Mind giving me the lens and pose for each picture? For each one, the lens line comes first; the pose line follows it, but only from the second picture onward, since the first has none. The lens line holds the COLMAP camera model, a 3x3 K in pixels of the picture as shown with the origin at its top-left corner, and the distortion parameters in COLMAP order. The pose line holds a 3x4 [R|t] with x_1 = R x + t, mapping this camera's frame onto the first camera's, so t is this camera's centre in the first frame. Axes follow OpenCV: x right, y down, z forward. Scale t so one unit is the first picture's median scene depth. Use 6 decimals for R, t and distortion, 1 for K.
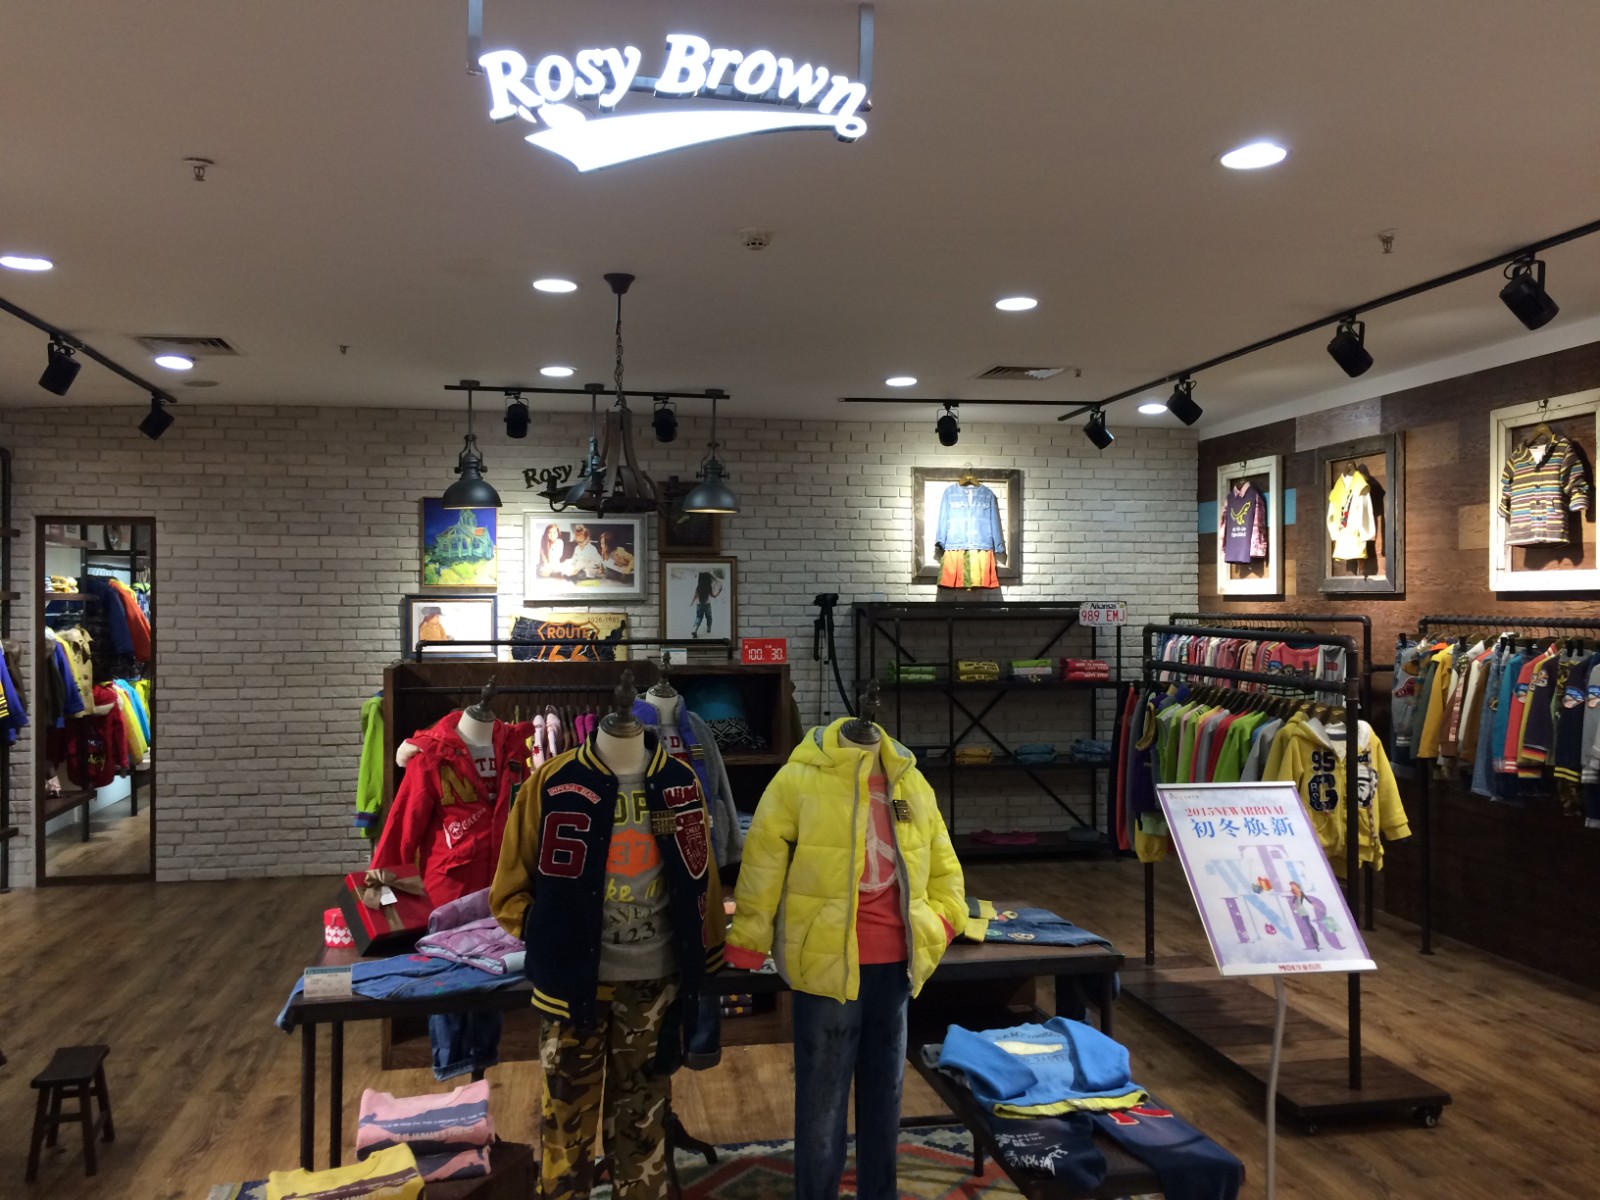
lens RADIAL K [[1361.9, 0, 798.0], [0, 1361.9, 593.8], [0, 0, 1]] dist [0.074165, -0.099655]
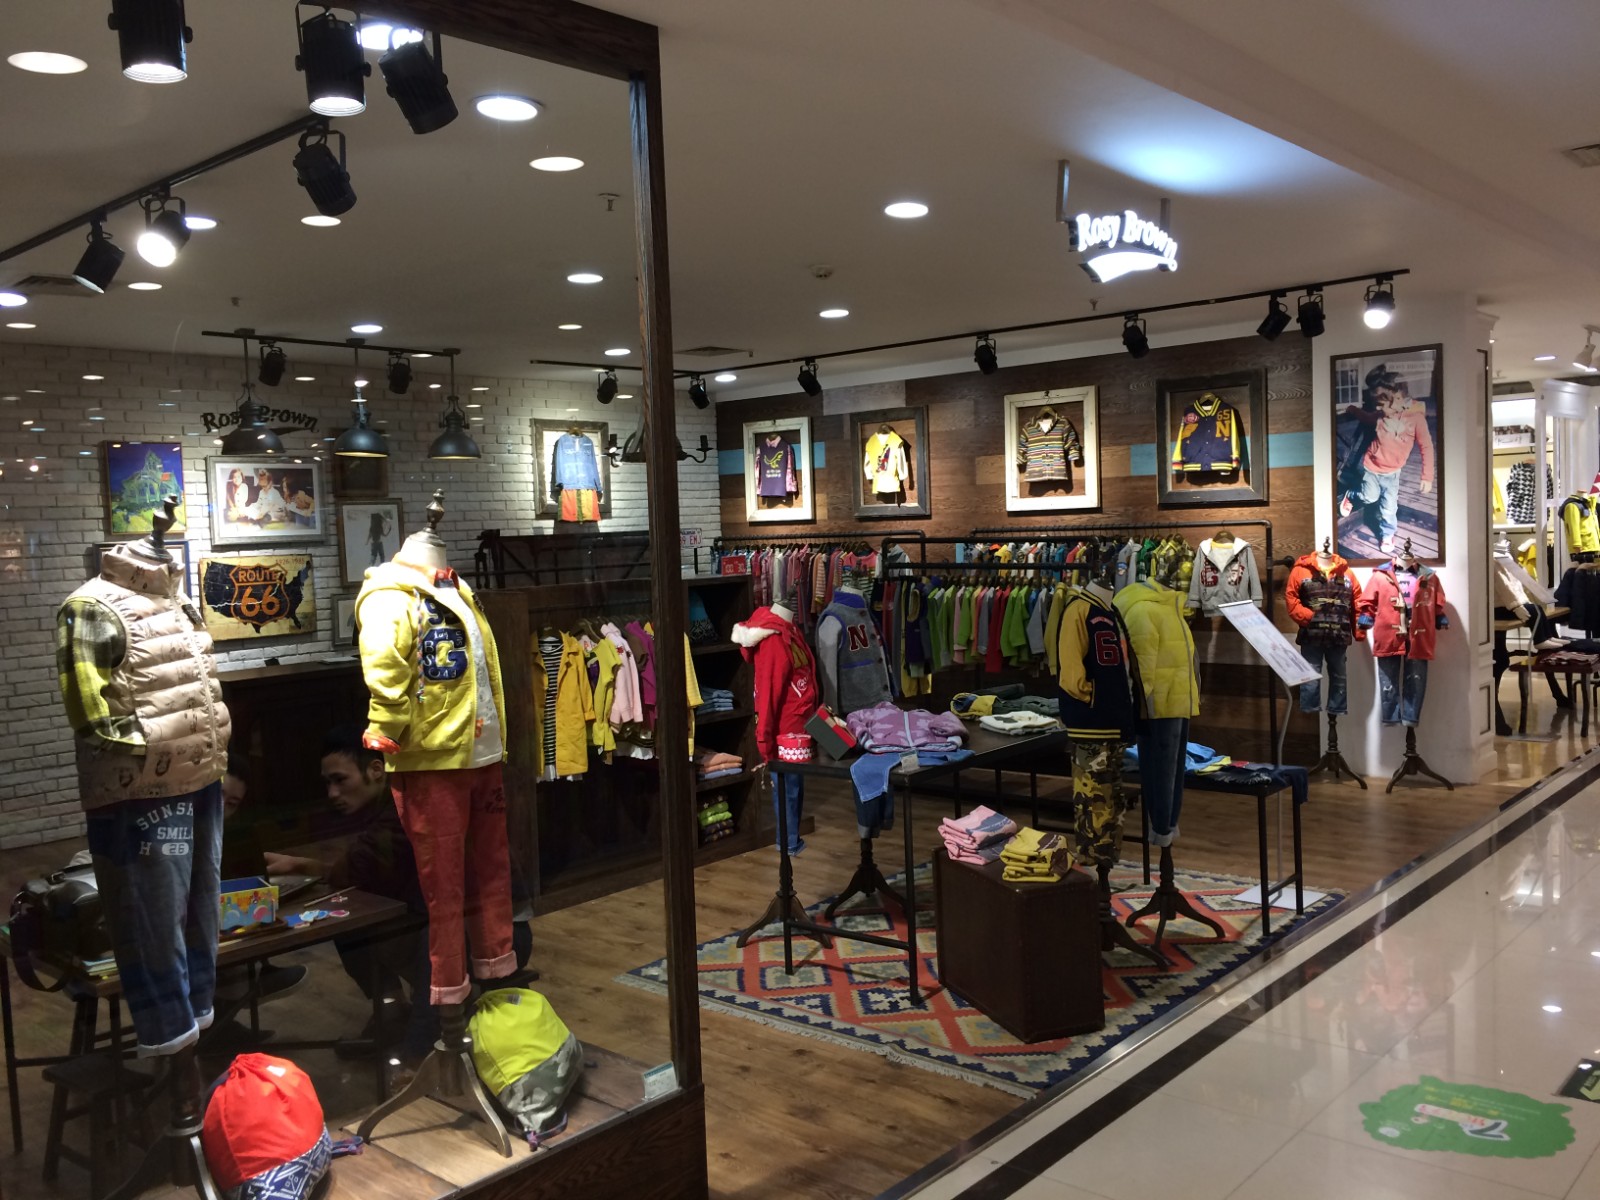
lens RADIAL K [[1361.9, 0, 798.0], [0, 1361.9, 593.8], [0, 0, 1]] dist [0.074165, -0.099655]
pose [[0.784501, -0.061006, 0.617120, -0.495508], [0.032681, 0.997834, 0.057096, -0.003341], [-0.619266, -0.024624, 0.784795, -0.058977]]
